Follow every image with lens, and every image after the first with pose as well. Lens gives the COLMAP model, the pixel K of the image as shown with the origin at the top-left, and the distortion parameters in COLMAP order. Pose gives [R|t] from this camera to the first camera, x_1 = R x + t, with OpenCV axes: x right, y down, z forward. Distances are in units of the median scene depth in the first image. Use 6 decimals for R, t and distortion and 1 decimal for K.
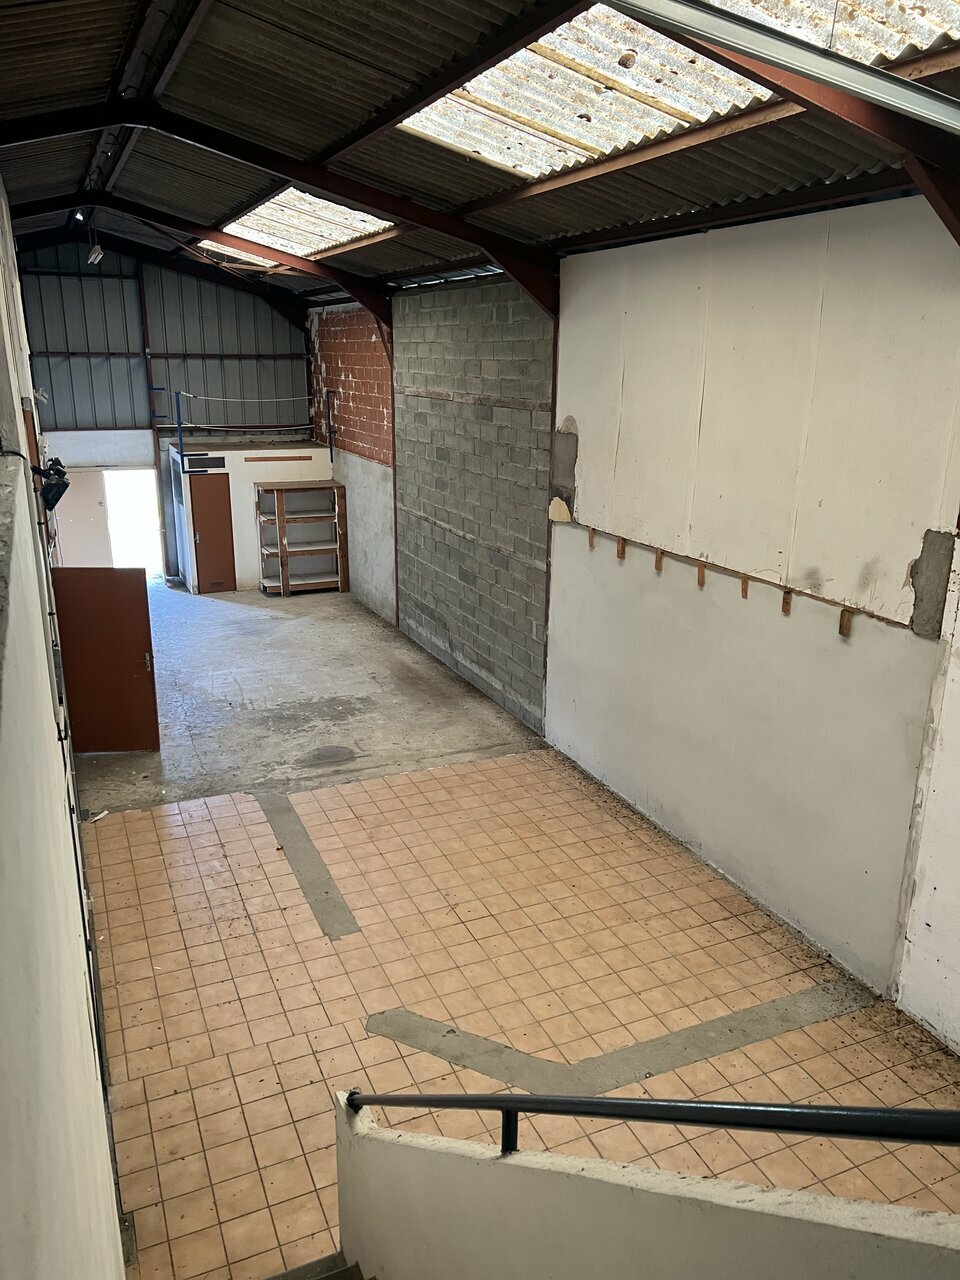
lens RADIAL K [[952.0, 0, 480.0], [0, 952.0, 640.0], [0, 0, 1]] dist [0.110302, -0.103018]
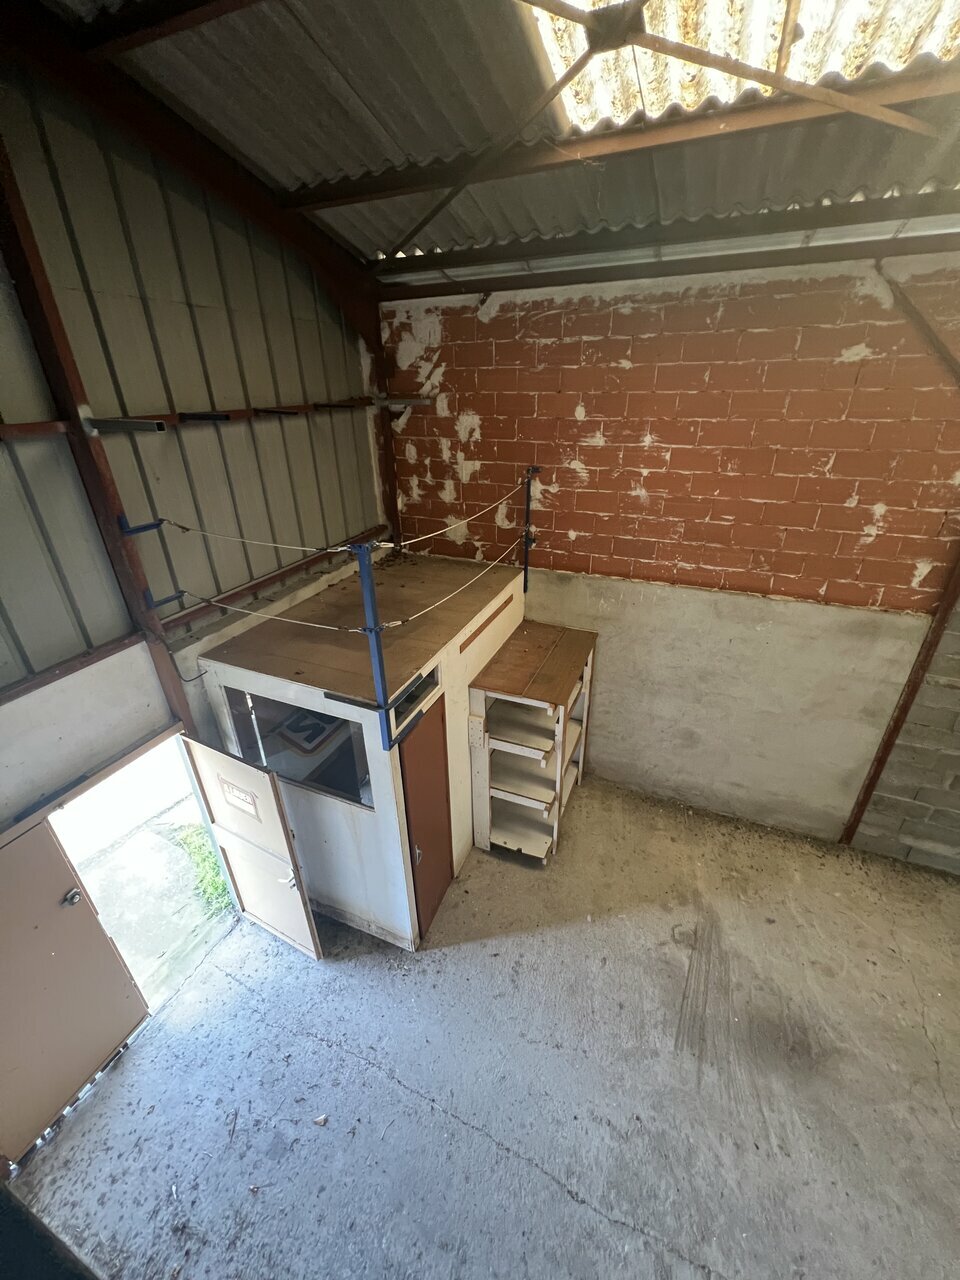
lens RADIAL K [[507.1, 0, 479.0], [0, 507.1, 636.2], [0, 0, 1]] dist [-0.003183, -0.000382]
pose [[0.736769, -0.321048, 0.595063, -0.591339], [0.216065, 0.945729, 0.242721, -0.390166], [-0.640693, -0.050256, 0.766150, 1.270840]]
